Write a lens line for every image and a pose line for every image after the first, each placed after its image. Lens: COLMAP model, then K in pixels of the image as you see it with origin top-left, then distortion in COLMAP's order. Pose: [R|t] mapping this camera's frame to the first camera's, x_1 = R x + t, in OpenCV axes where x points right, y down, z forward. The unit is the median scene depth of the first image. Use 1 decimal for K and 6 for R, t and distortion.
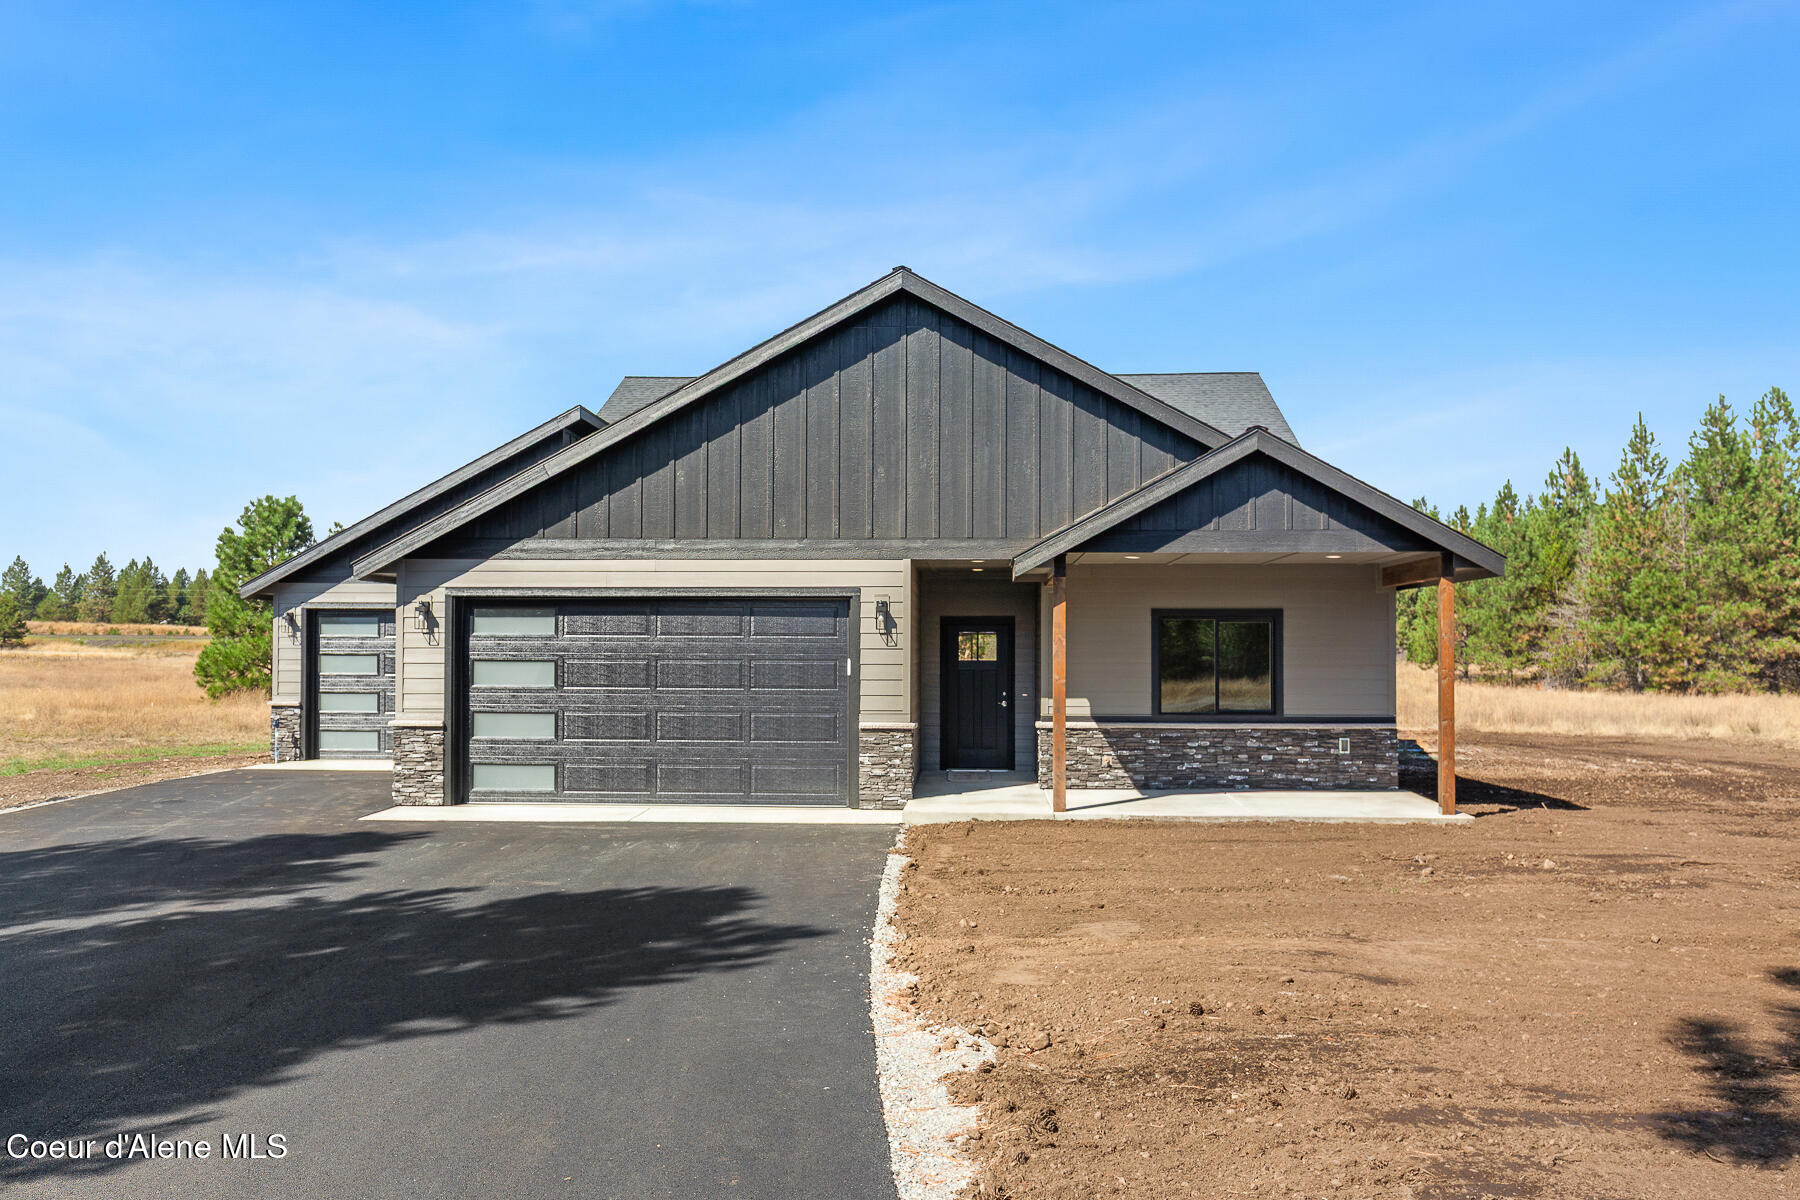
lens RADIAL K [[1713.5, 0, 907.7], [0, 1713.5, 629.0], [0, 0, 1]] dist [0.017827, 0.000000]
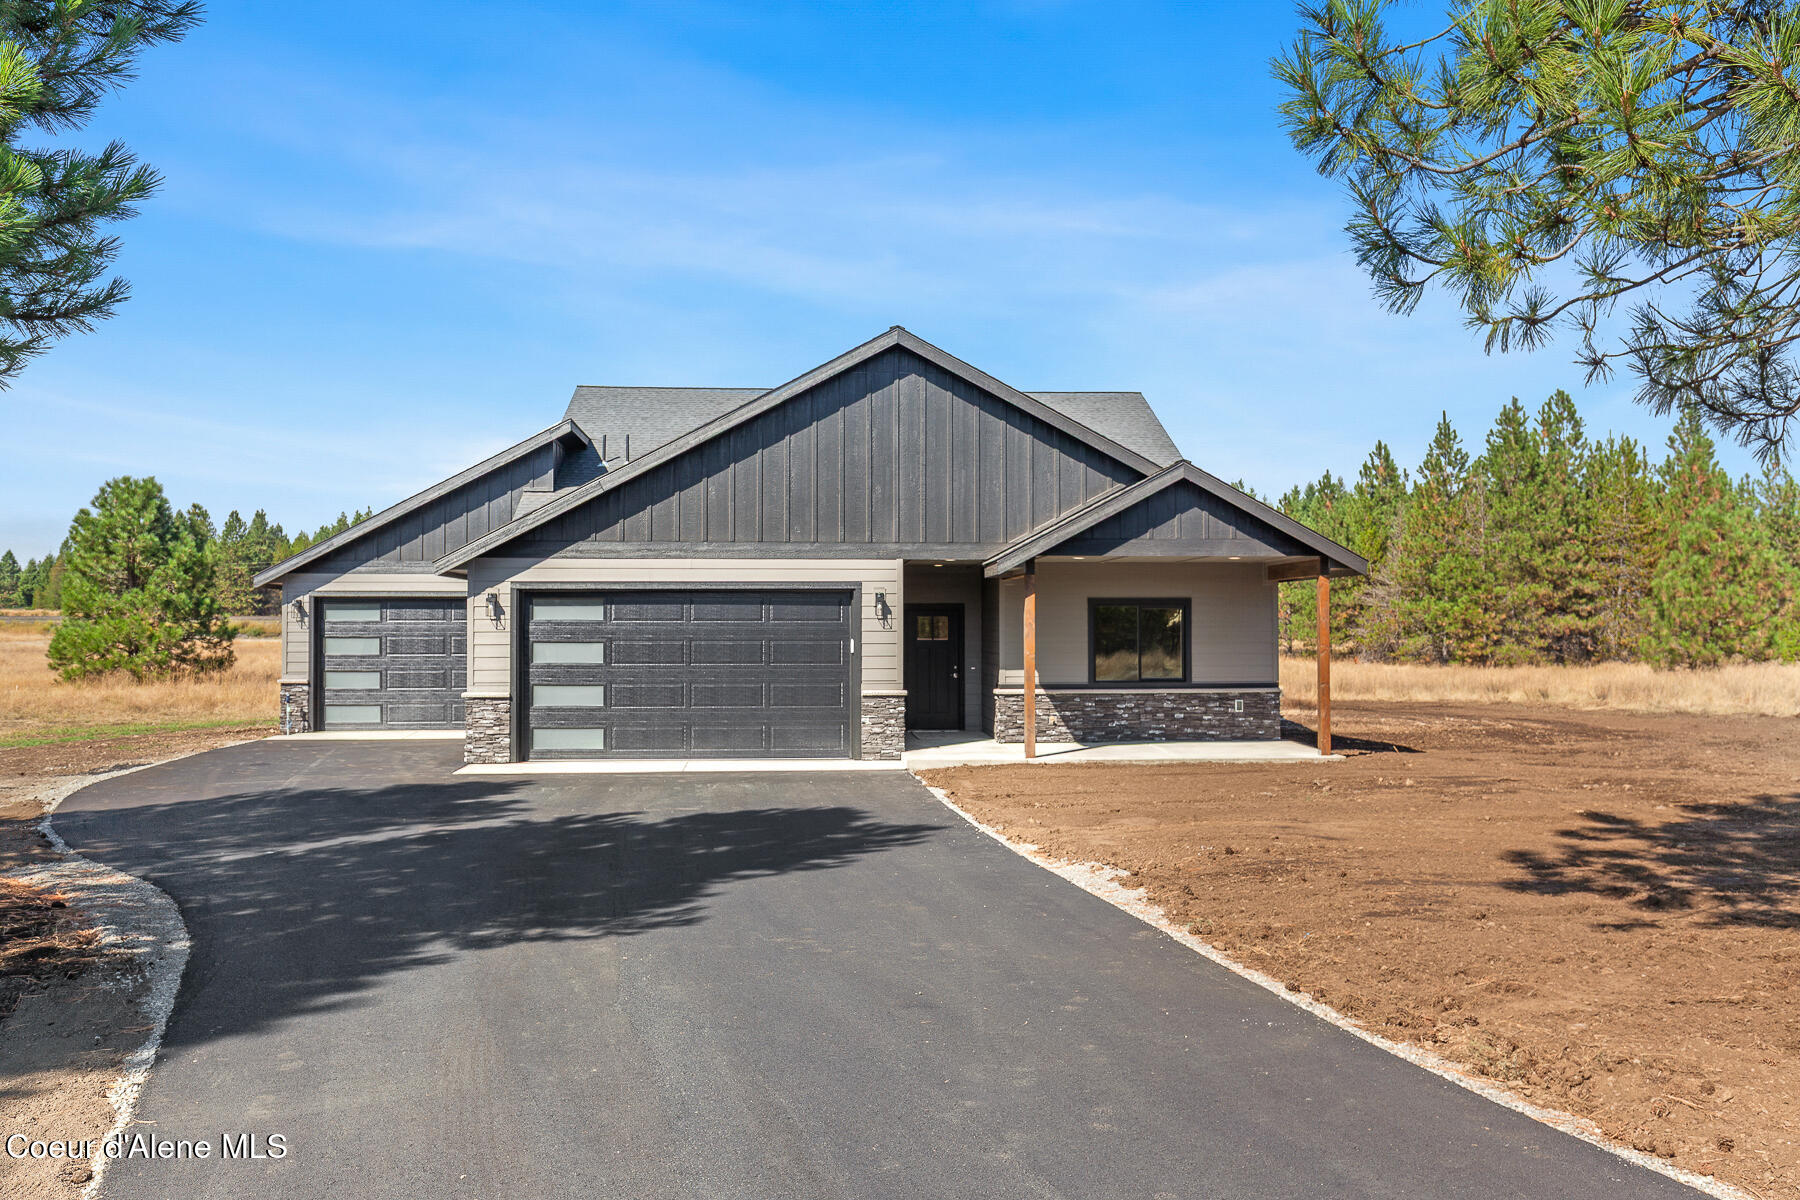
lens RADIAL K [[1807.0, 0, 904.1], [0, 1807.0, 602.7], [0, 0, 1]] dist [0.025285, 0.000000]
pose [[0.992913, -0.002522, 0.118817, -0.058448], [0.002676, 0.999996, -0.001133, -0.002897], [-0.118813, 0.001443, 0.992916, -0.116572]]
